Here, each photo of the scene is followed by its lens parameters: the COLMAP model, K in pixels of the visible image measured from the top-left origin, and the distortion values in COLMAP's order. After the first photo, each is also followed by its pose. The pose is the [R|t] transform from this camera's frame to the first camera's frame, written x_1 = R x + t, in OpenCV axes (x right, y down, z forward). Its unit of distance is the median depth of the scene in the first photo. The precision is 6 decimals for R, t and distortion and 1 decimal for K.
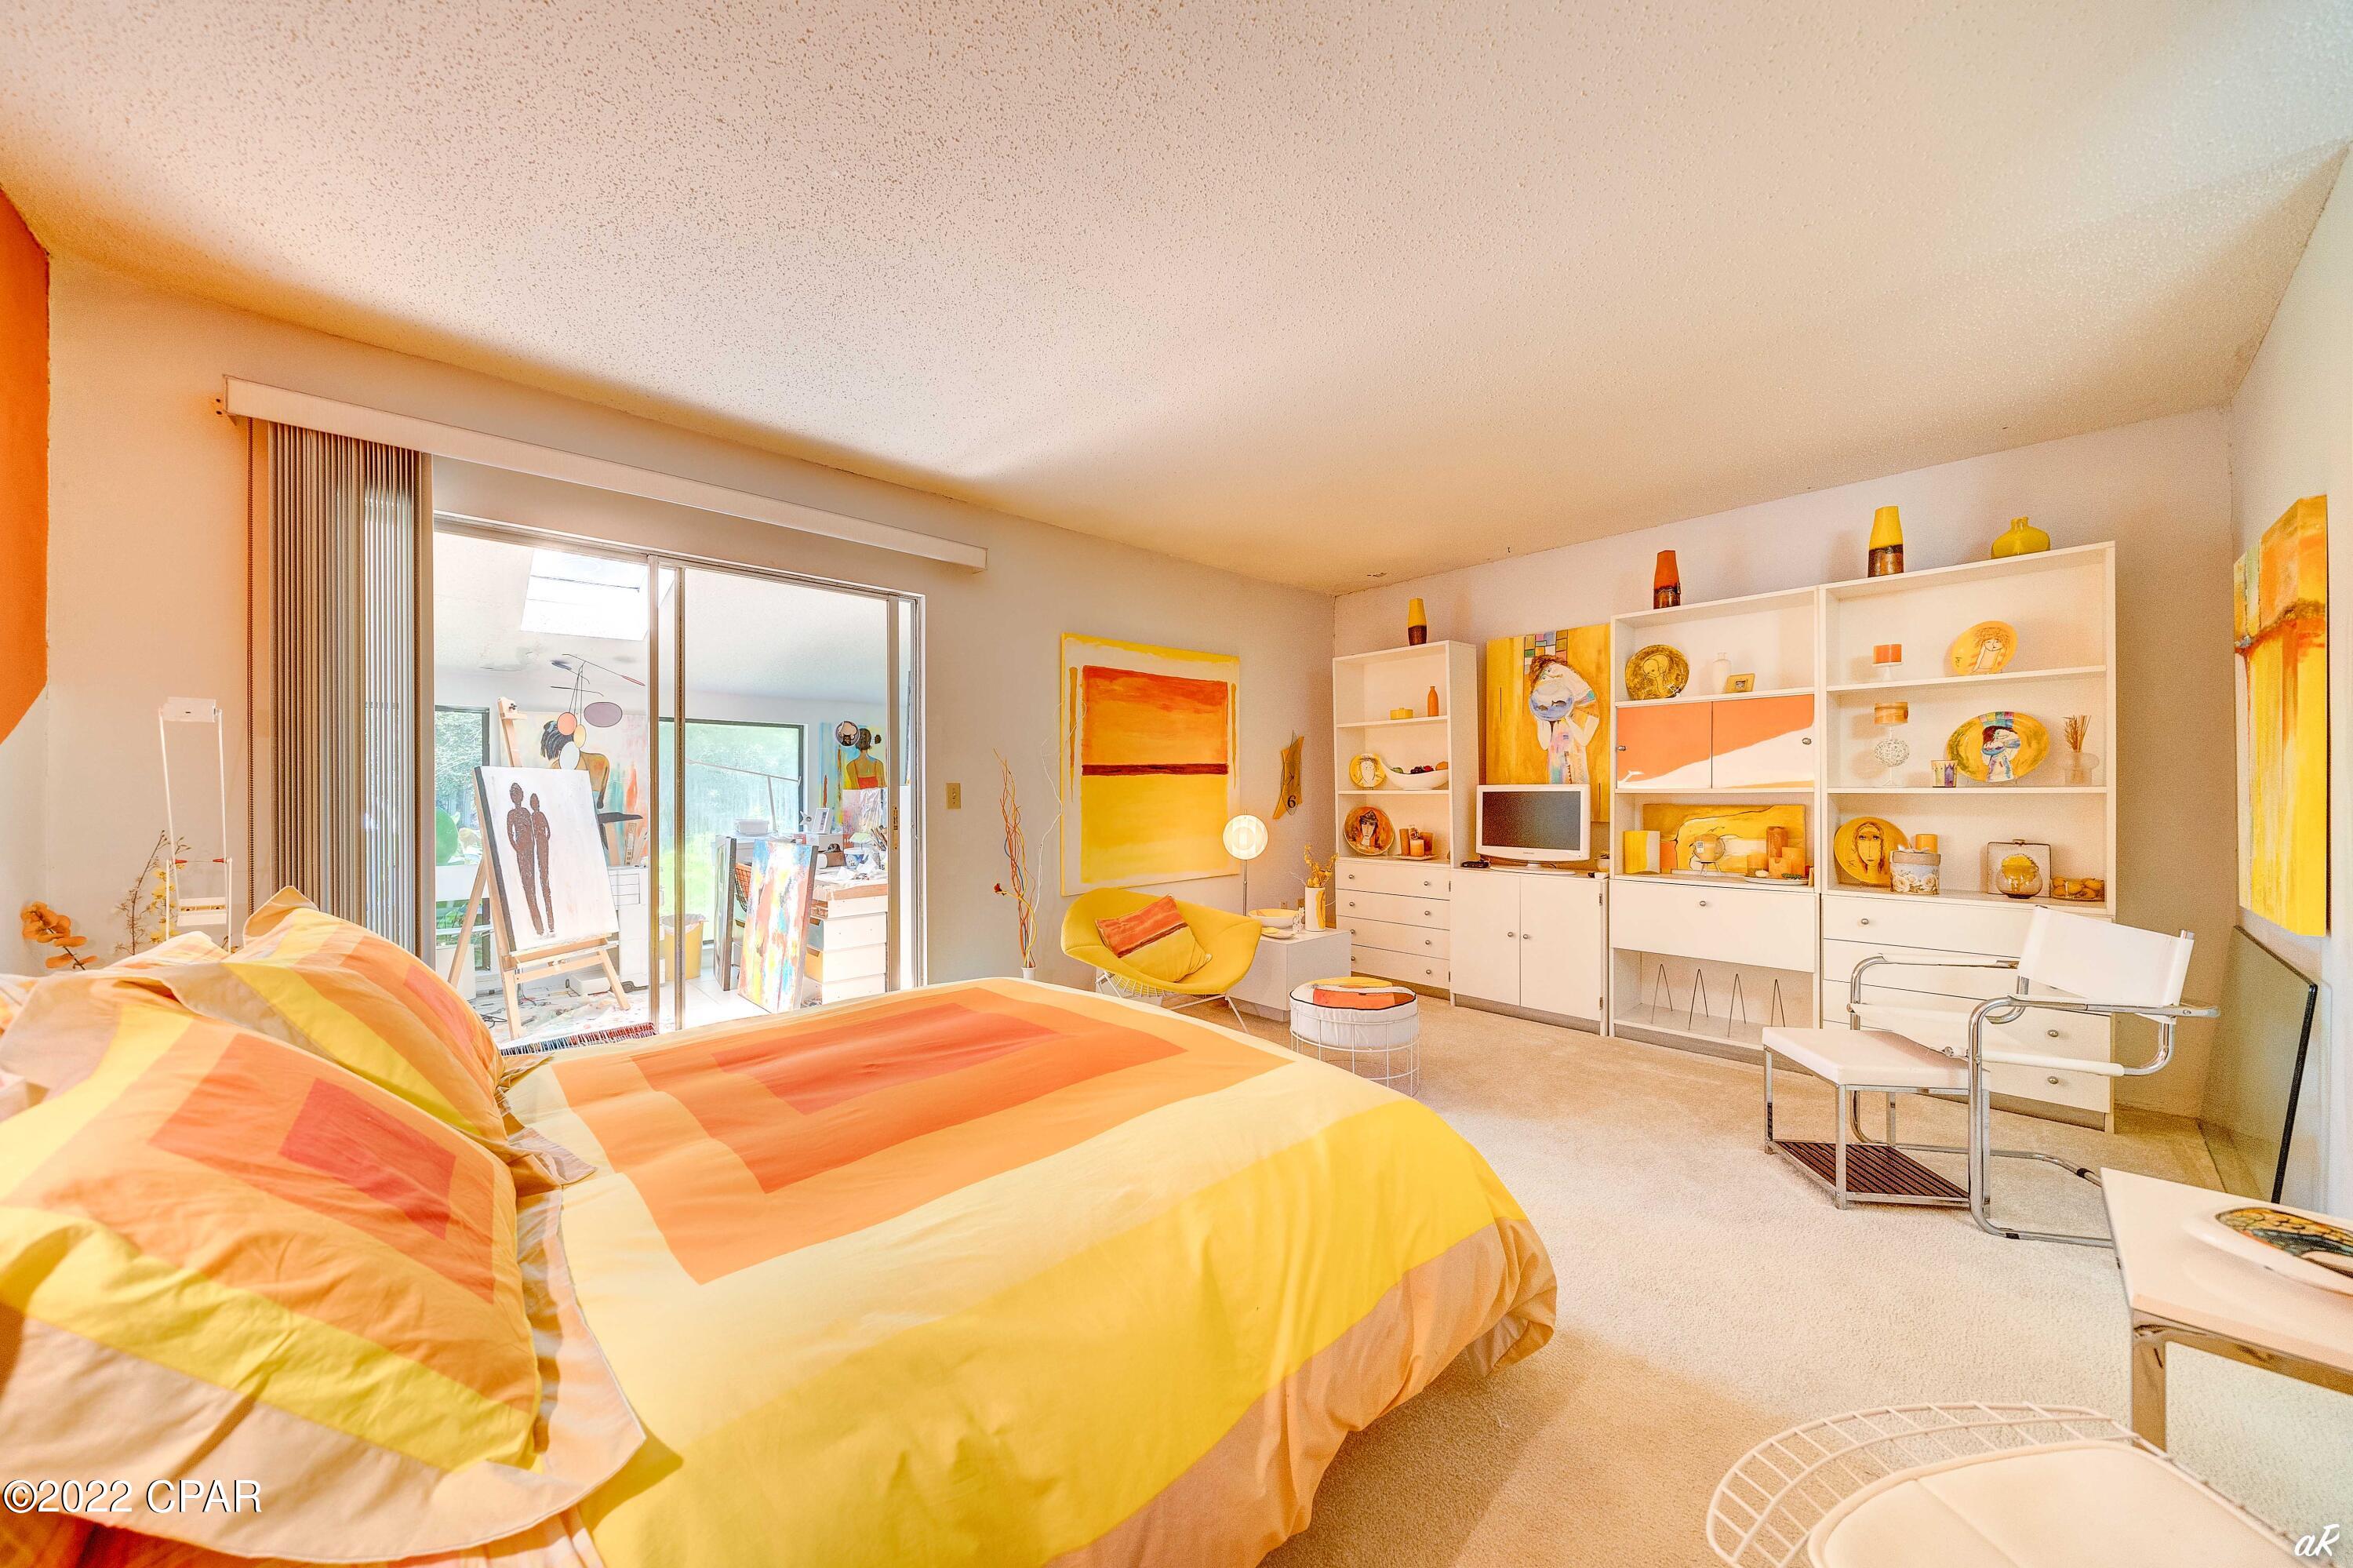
lens RADIAL K [[811.6, 0, 1170.8], [0, 811.6, 792.0], [0, 0, 1]] dist [-0.005782, -0.000100]
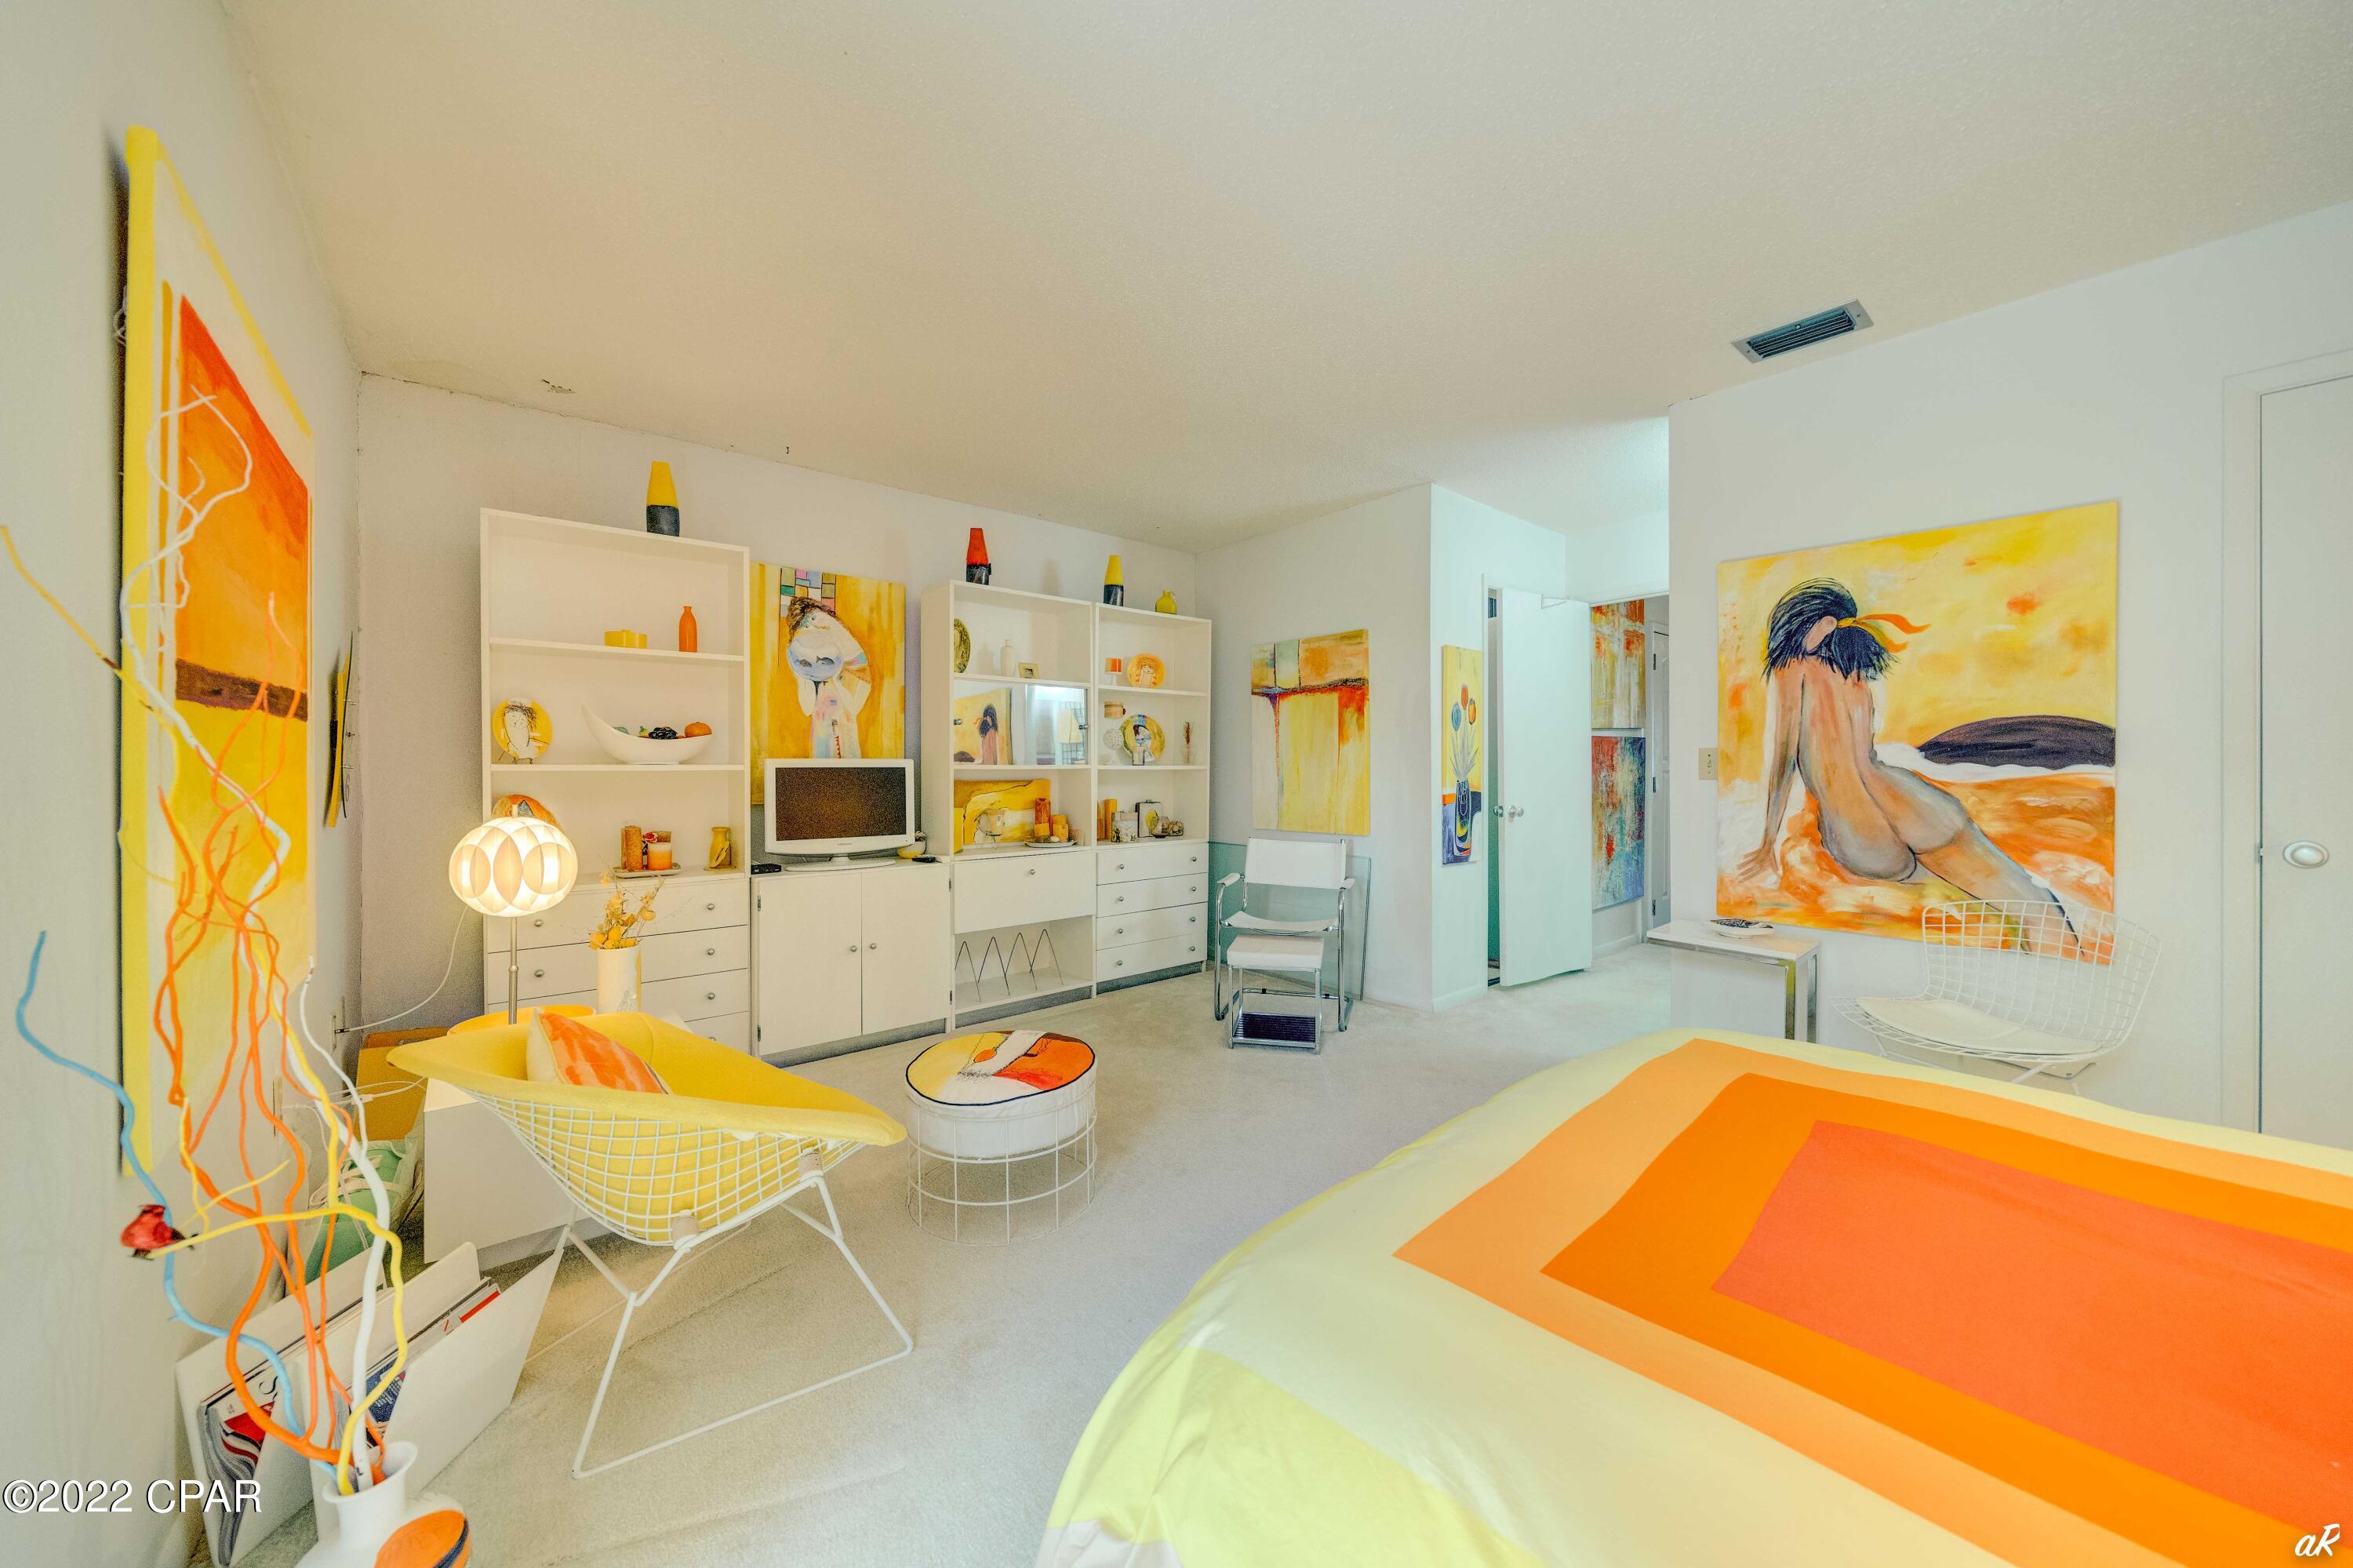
lens RADIAL K [[817.4, 0, 1171.2], [0, 817.4, 770.5], [0, 0, 1]] dist [-0.000430, -0.000020]
pose [[0.052199, 0.002470, 0.998634, -0.343828], [0.001985, 0.999995, -0.002577, 0.005097], [-0.998635, 0.002117, 0.052194, 0.626990]]
